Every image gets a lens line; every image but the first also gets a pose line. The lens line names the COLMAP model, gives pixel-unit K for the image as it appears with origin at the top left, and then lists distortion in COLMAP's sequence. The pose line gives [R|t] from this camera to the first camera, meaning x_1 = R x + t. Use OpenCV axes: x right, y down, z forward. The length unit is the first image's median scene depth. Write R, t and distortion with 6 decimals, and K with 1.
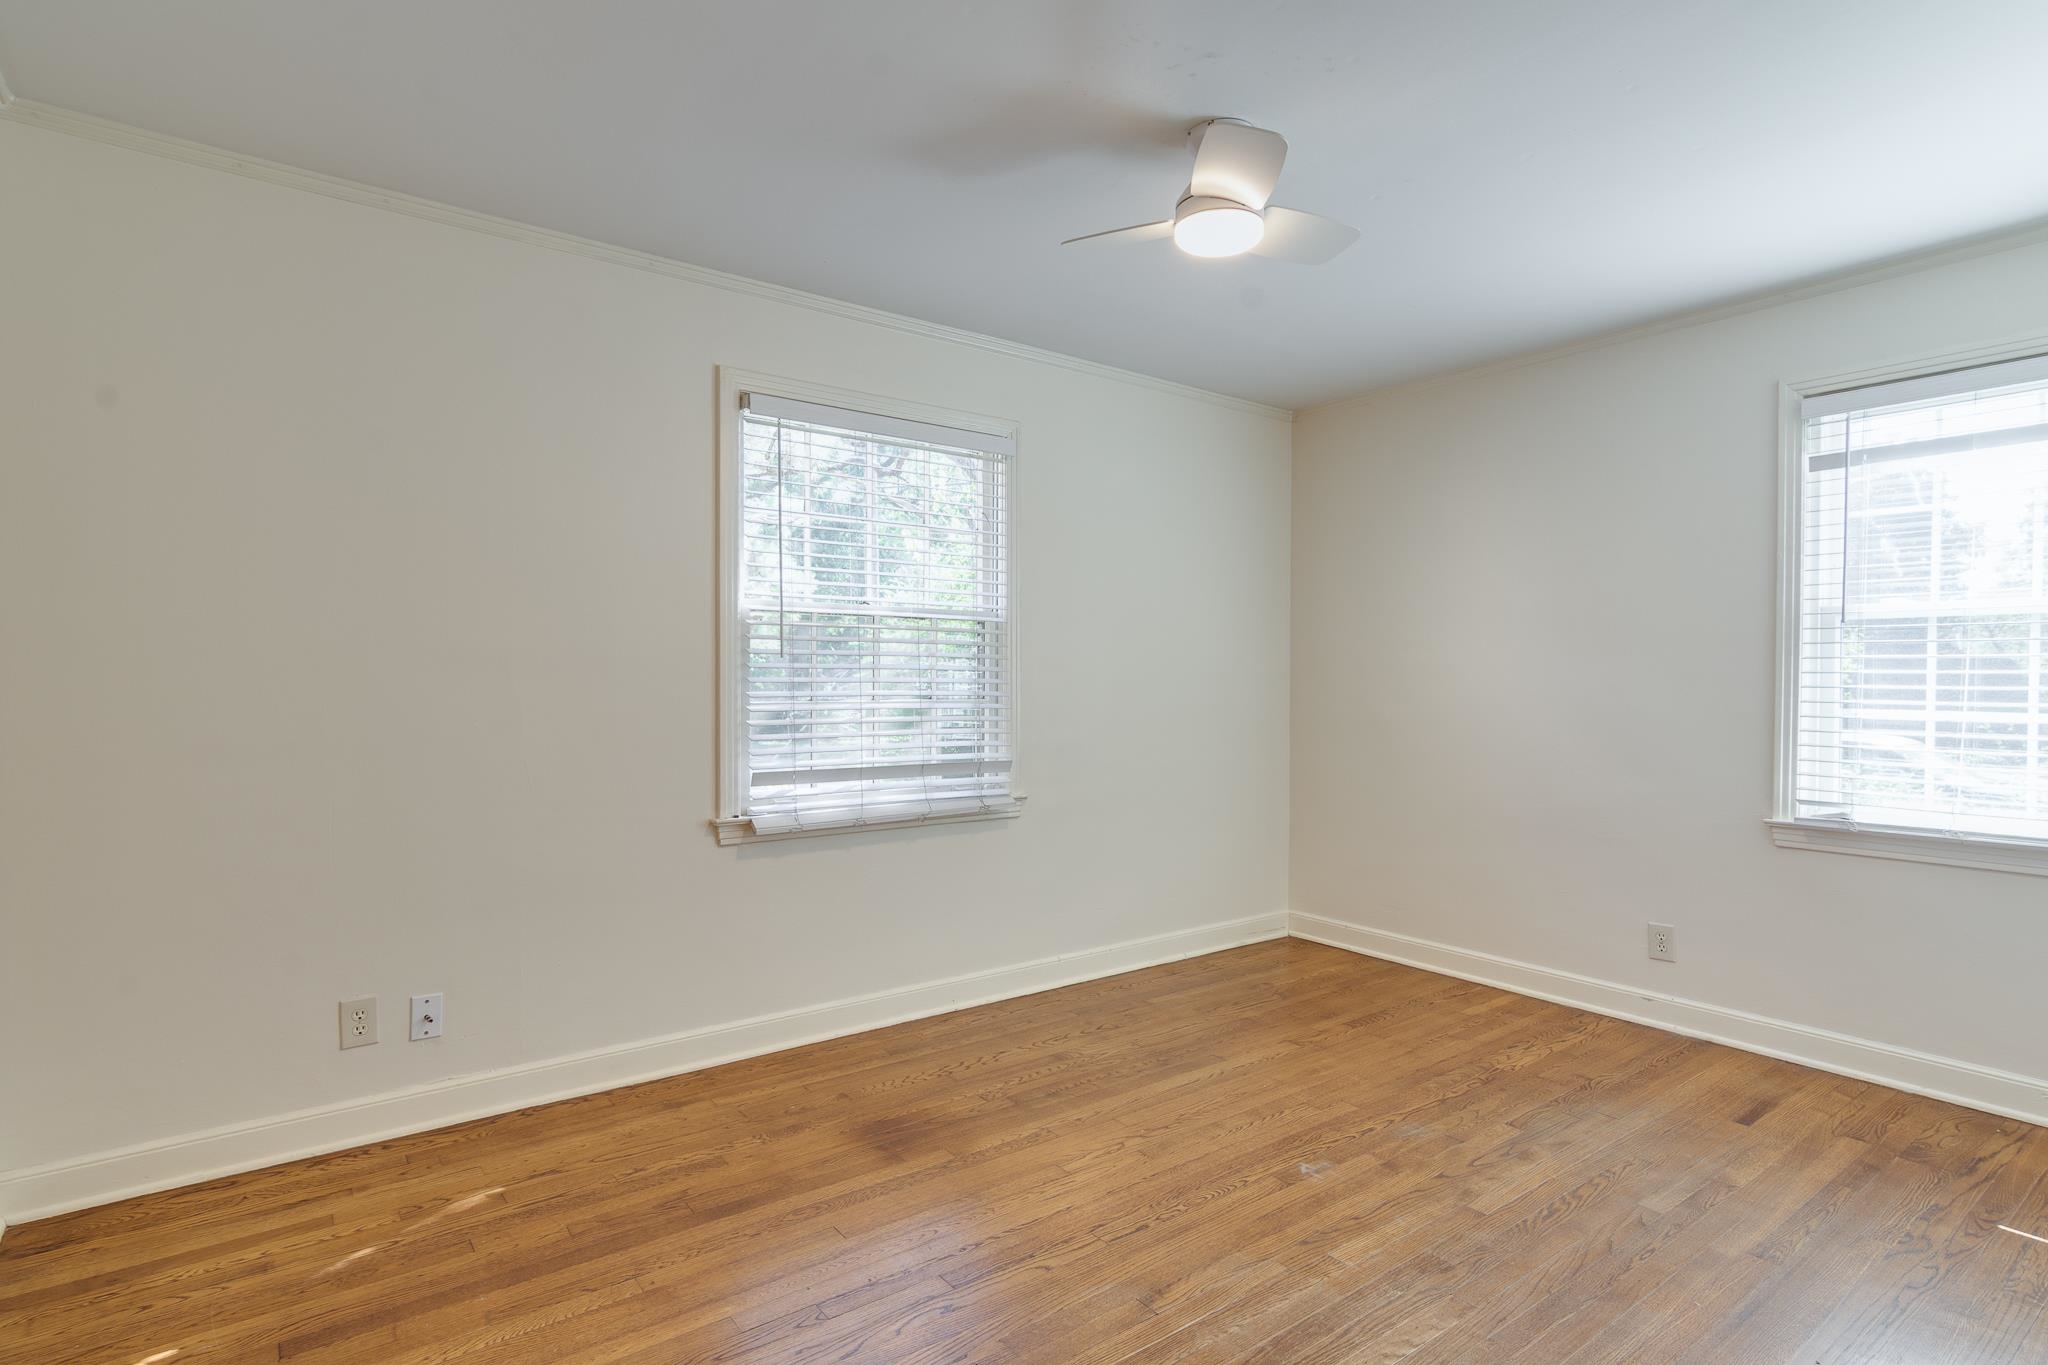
lens RADIAL K [[1092.1, 0, 1014.9], [0, 1092.1, 682.7], [0, 0, 1]] dist [-0.015450, -0.001979]
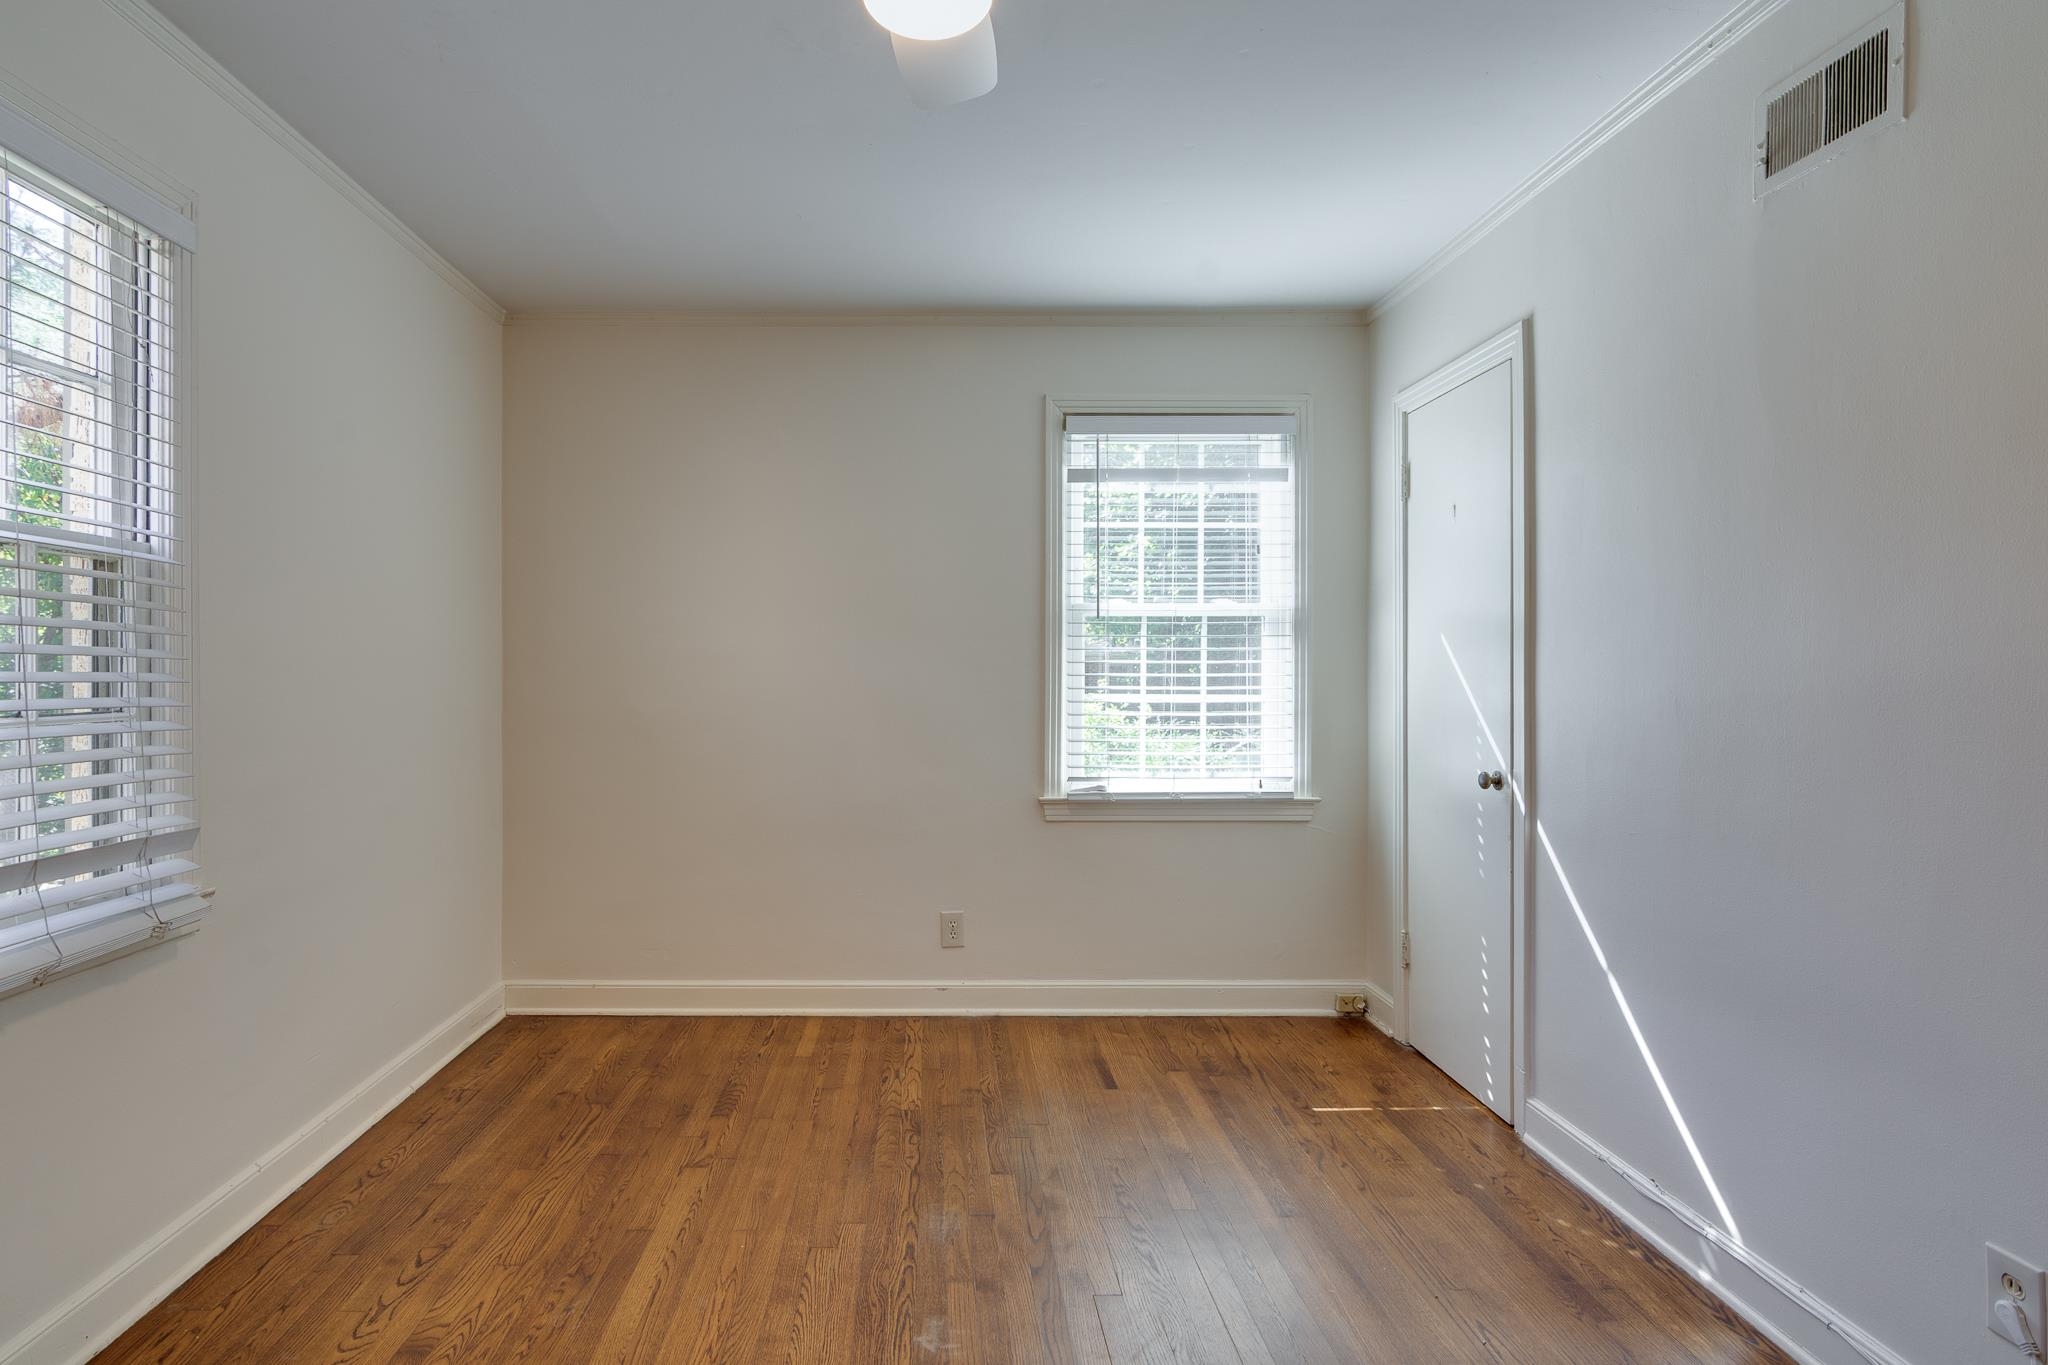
lens RADIAL K [[1092.1, 0, 1016.4], [0, 1092.1, 673.1], [0, 0, 1]] dist [-0.015450, -0.001979]
pose [[0.570107, -0.006037, 0.821548, -0.228125], [0.007671, 0.999969, 0.002025, -0.001186], [-0.821535, 0.005148, 0.570135, 0.419314]]
